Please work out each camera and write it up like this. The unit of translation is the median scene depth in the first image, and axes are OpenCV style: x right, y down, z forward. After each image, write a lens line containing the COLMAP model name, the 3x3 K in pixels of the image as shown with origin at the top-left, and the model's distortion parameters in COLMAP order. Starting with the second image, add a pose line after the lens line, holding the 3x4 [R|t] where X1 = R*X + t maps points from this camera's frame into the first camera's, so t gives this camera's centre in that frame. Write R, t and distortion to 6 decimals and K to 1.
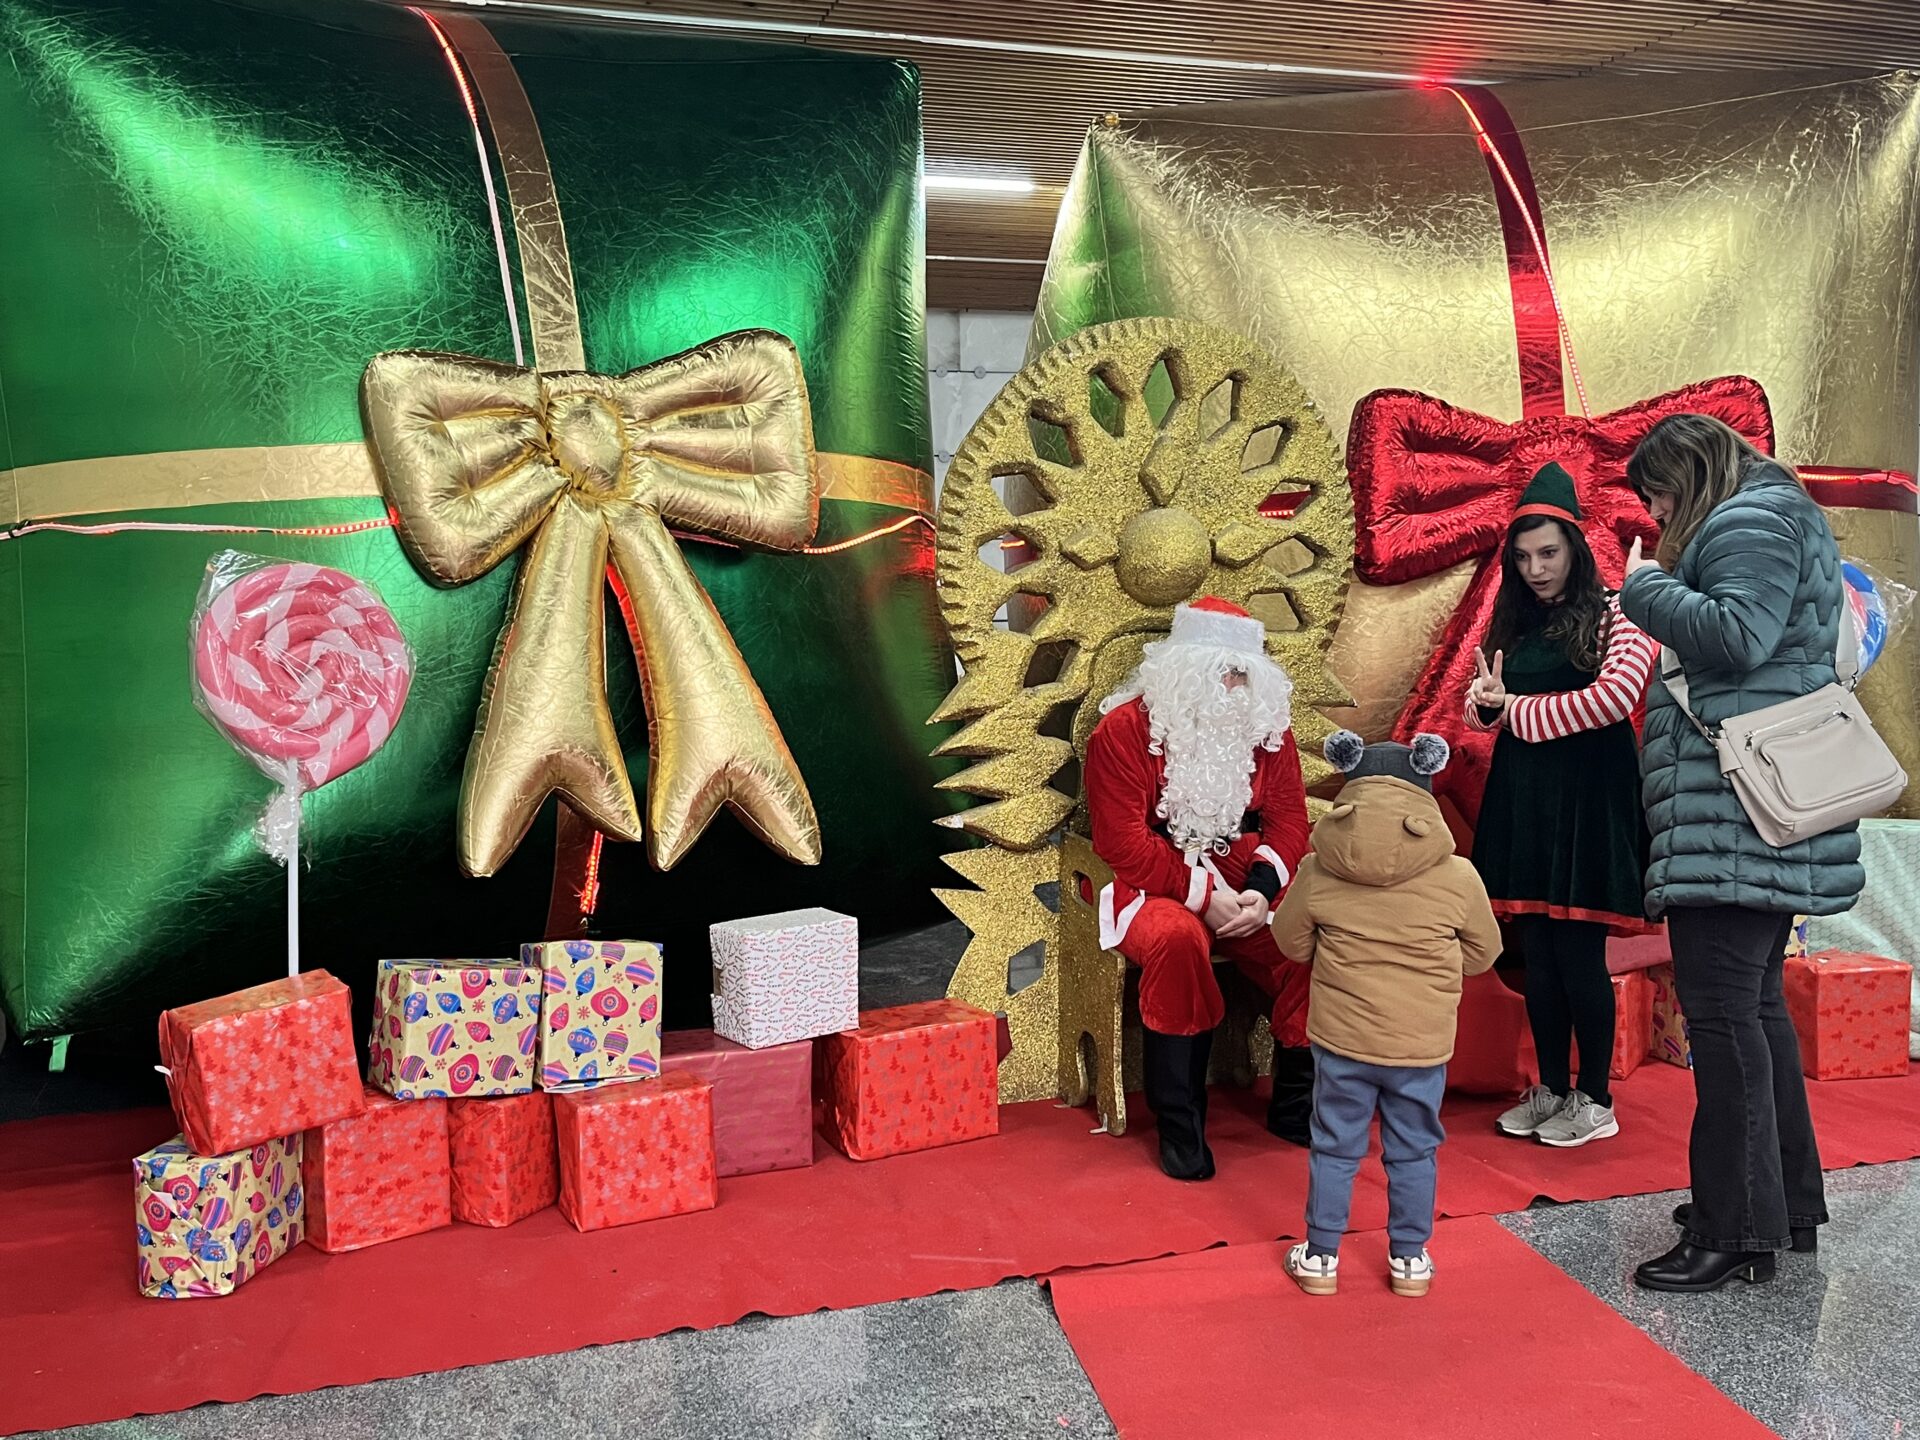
lens RADIAL K [[1812.8, 0, 960.0], [0, 1812.8, 710.0], [0, 0, 1]] dist [0.030762, 0.000000]
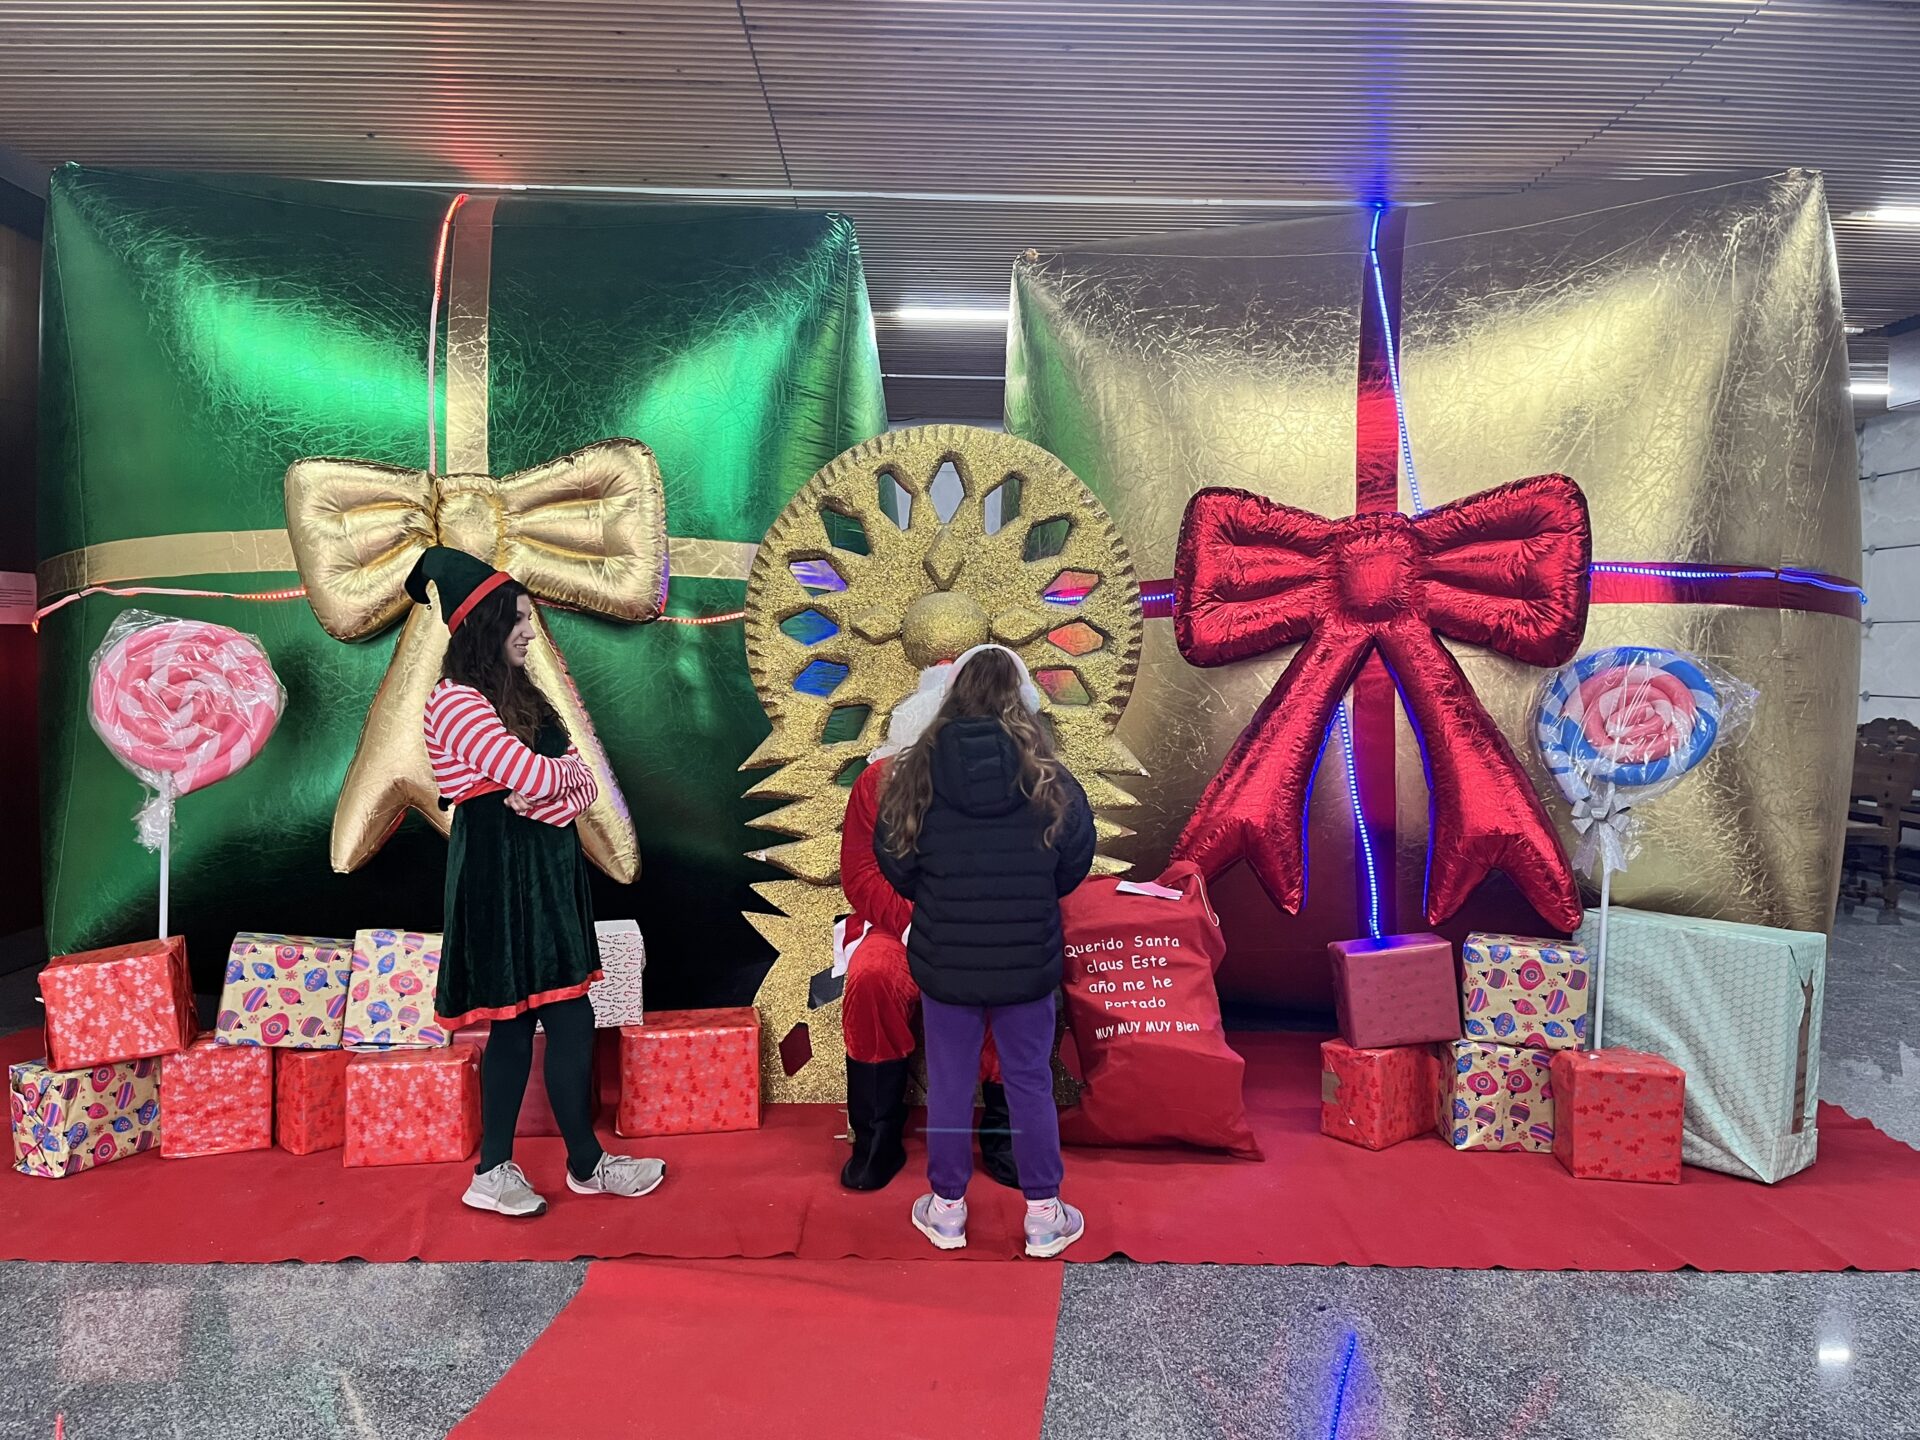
lens RADIAL K [[1463.7, 0, 975.1], [0, 1463.7, 717.3], [0, 0, 1]] dist [0.043394, -0.041821]
pose [[0.954830, 0.043384, -0.293969, 0.407914], [-0.050446, 0.998591, -0.016481, -0.019113], [0.292840, 0.030566, 0.955673, 0.135289]]
